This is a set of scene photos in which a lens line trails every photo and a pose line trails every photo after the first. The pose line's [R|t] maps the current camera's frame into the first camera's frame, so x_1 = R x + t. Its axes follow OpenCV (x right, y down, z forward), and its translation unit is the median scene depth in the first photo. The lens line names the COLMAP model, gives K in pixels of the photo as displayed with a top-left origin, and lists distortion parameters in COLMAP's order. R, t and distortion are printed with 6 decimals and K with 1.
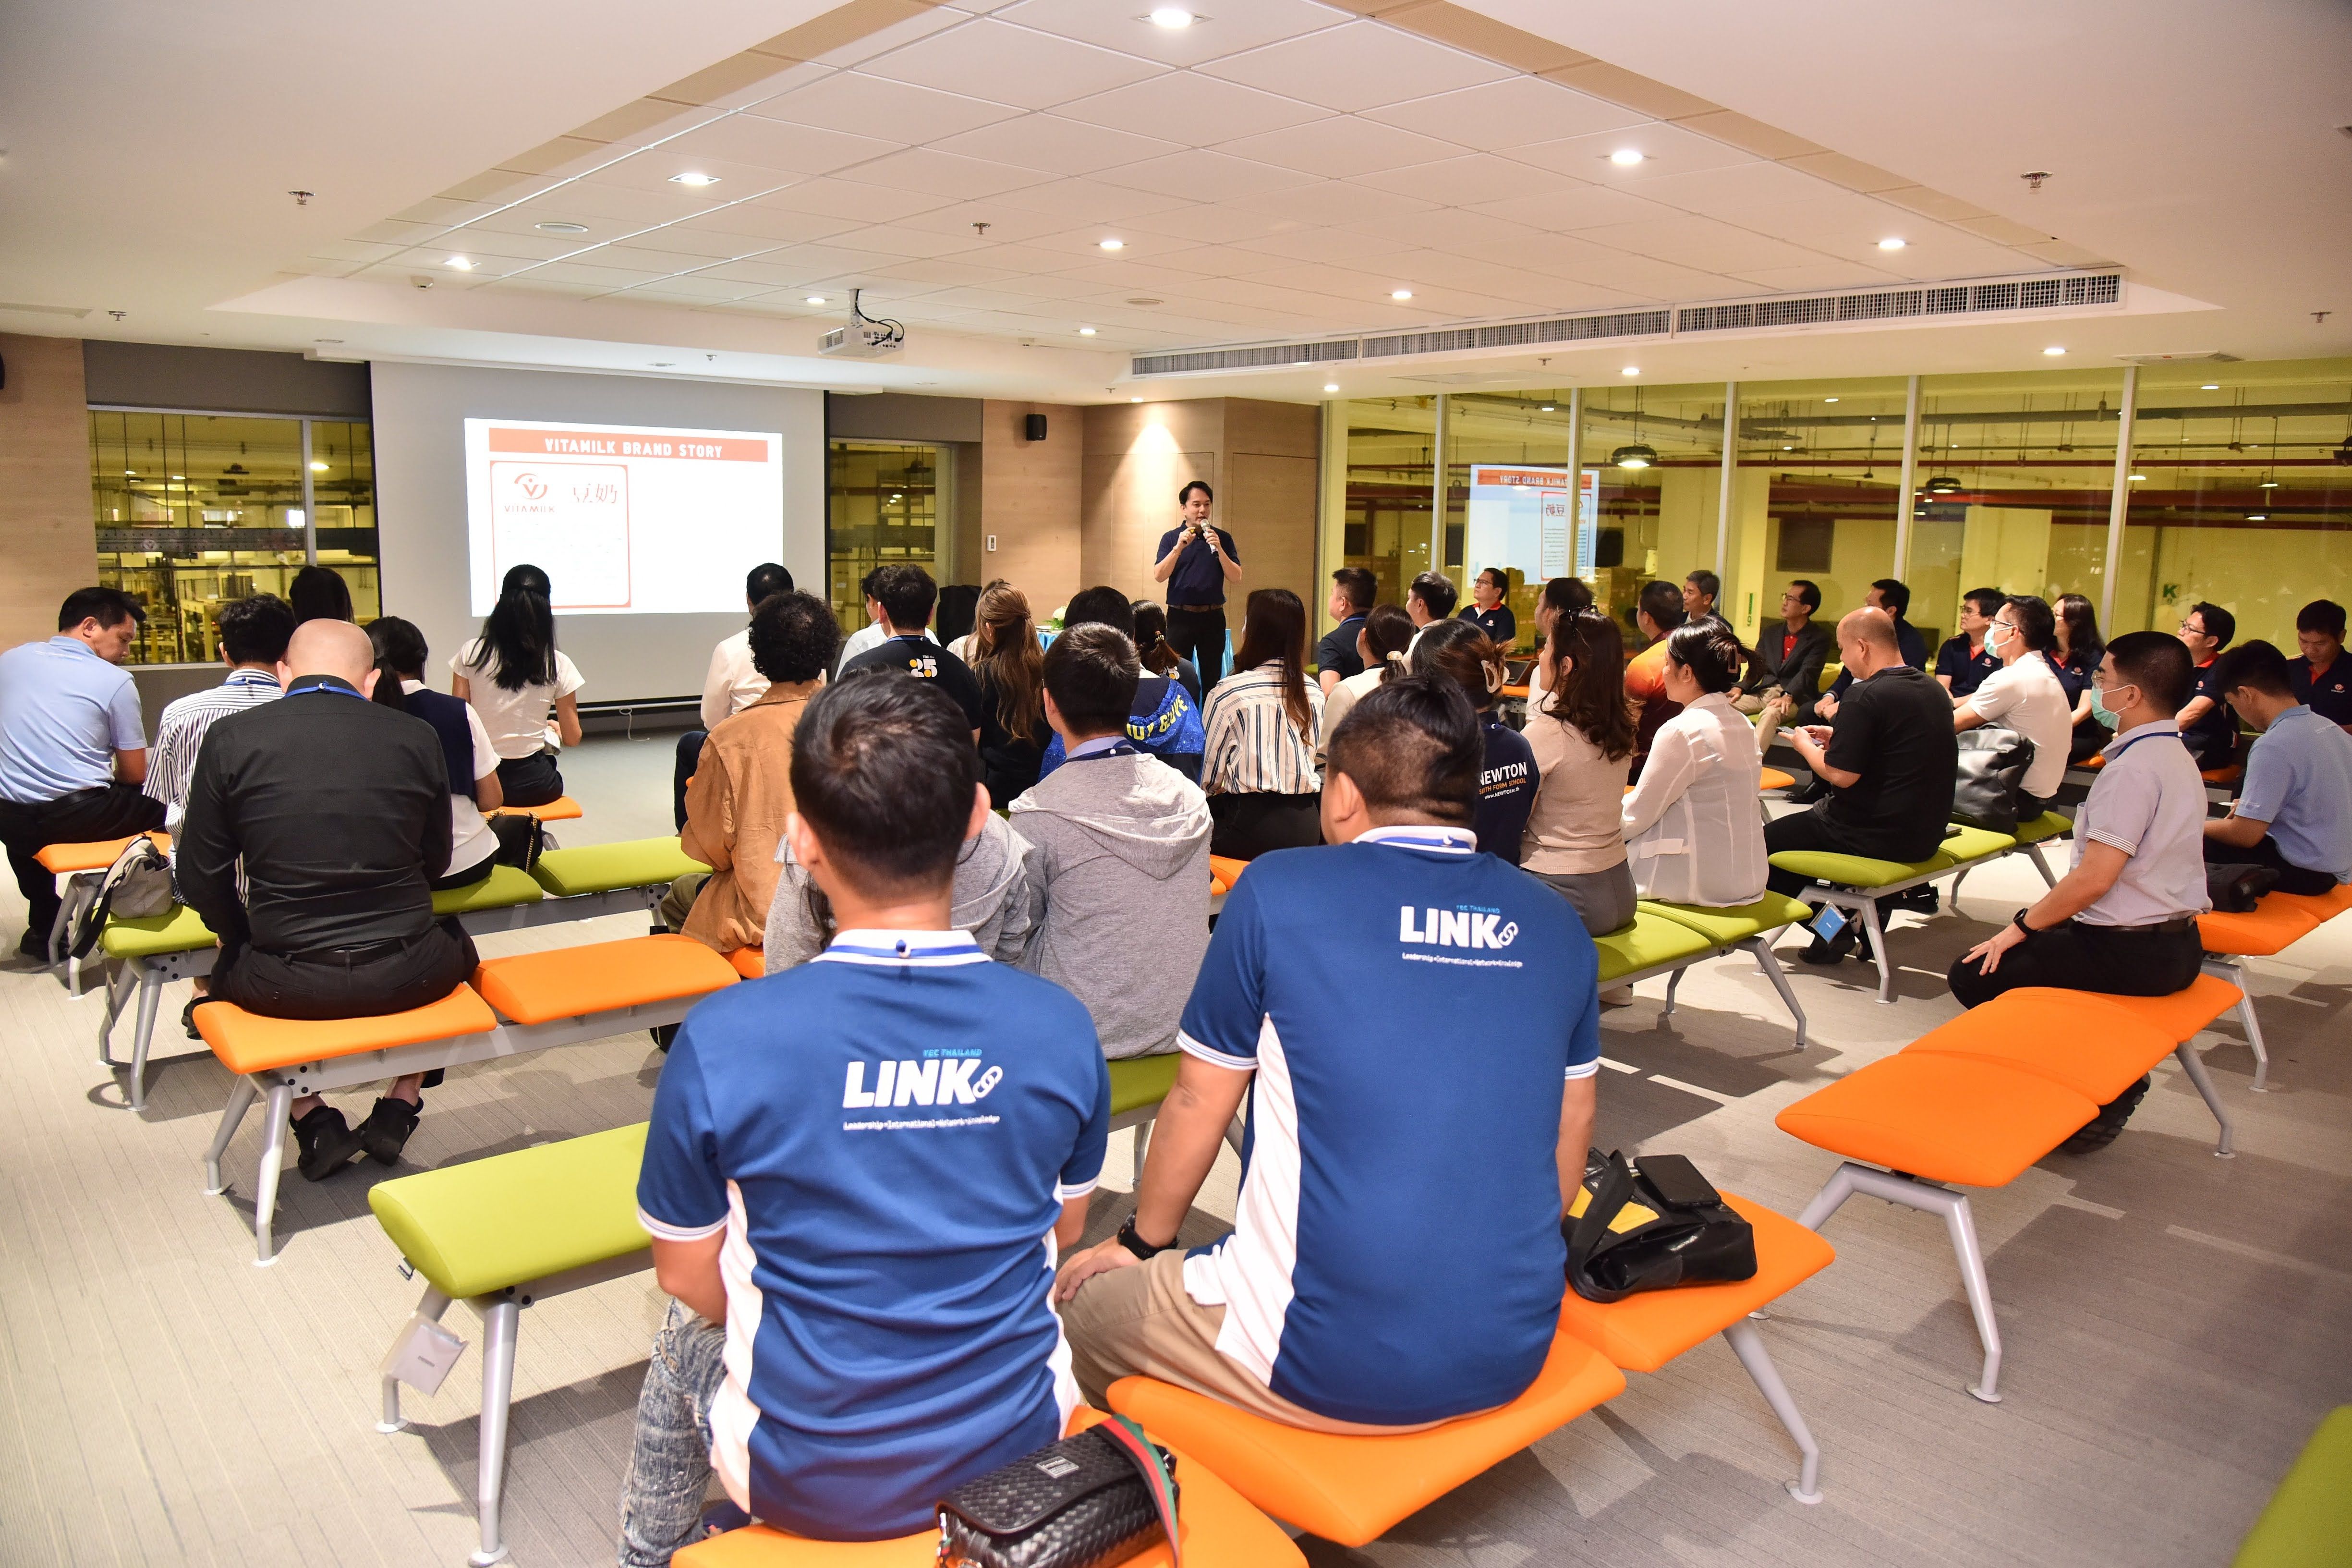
lens RADIAL K [[1620.7, 0, 1176.0], [0, 1620.7, 784.0], [0, 0, 1]] dist [-0.115460, 0.081215]
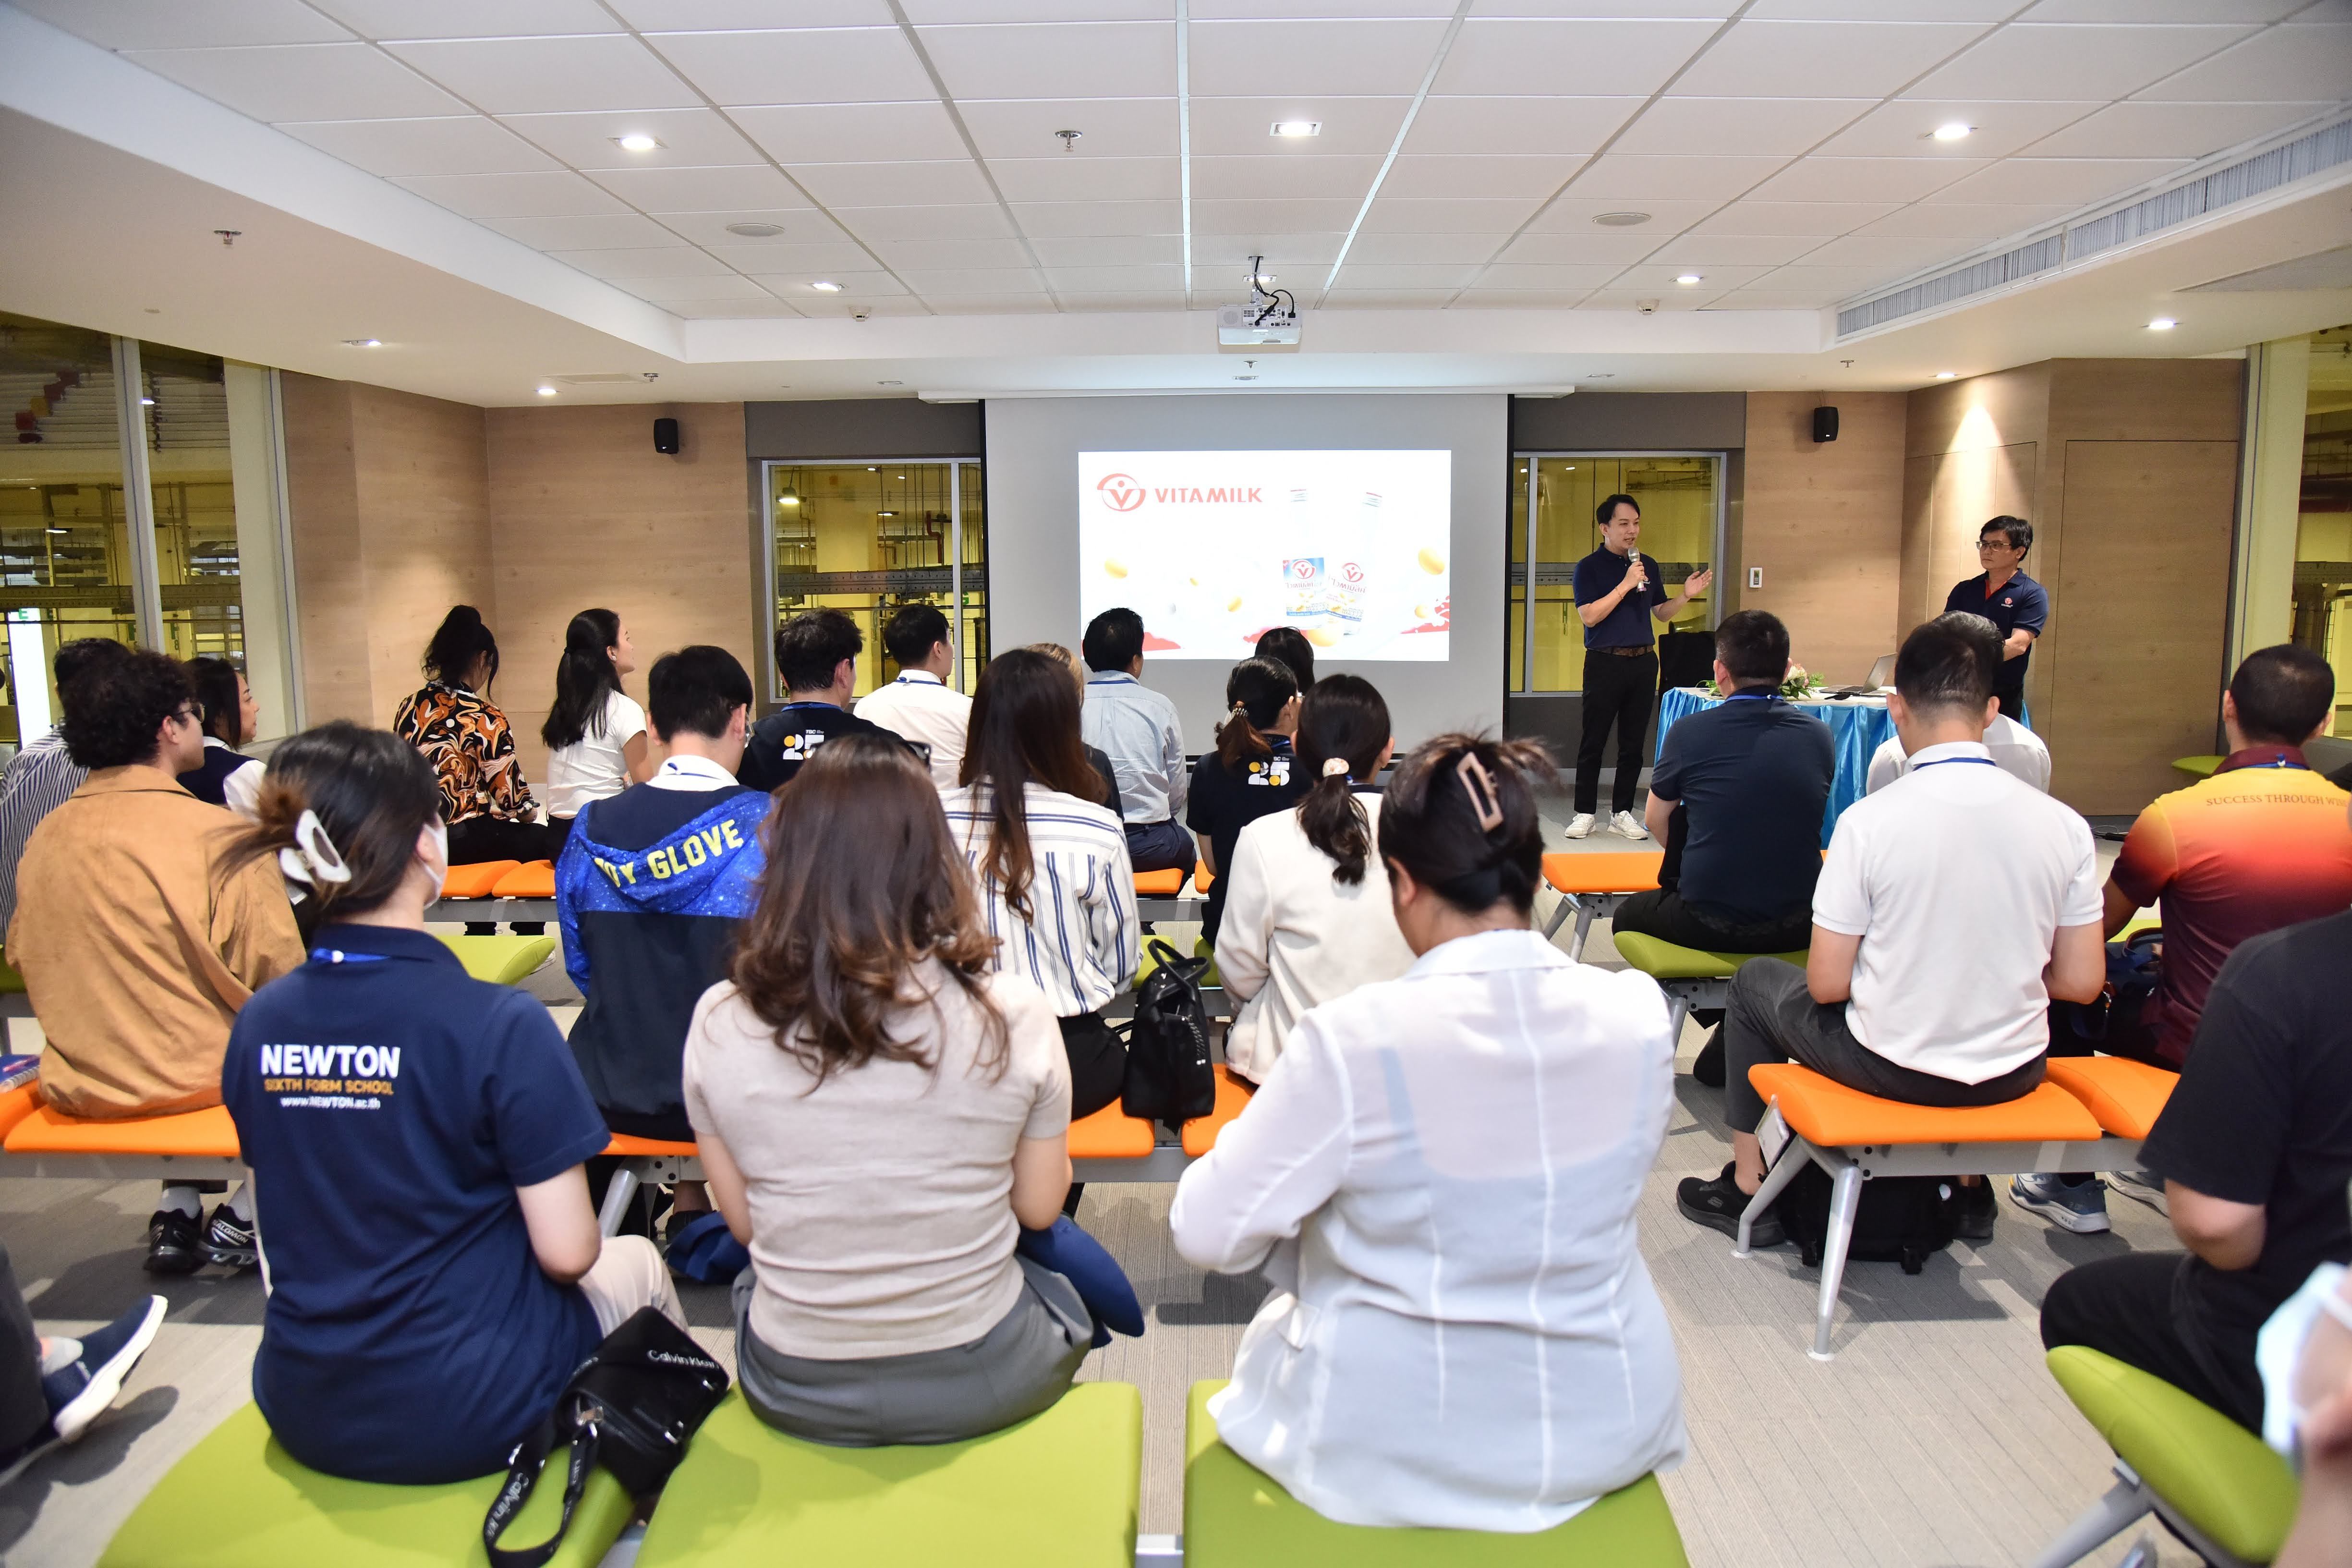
lens RADIAL K [[1620.7, 0, 1176.0], [0, 1620.7, 784.0], [0, 0, 1]] dist [-0.115460, 0.081215]
pose [[0.736552, 0.066766, -0.673077, 0.225235], [-0.083353, 0.996491, 0.007632, -0.036630], [0.671225, 0.050481, 0.739533, 0.279718]]
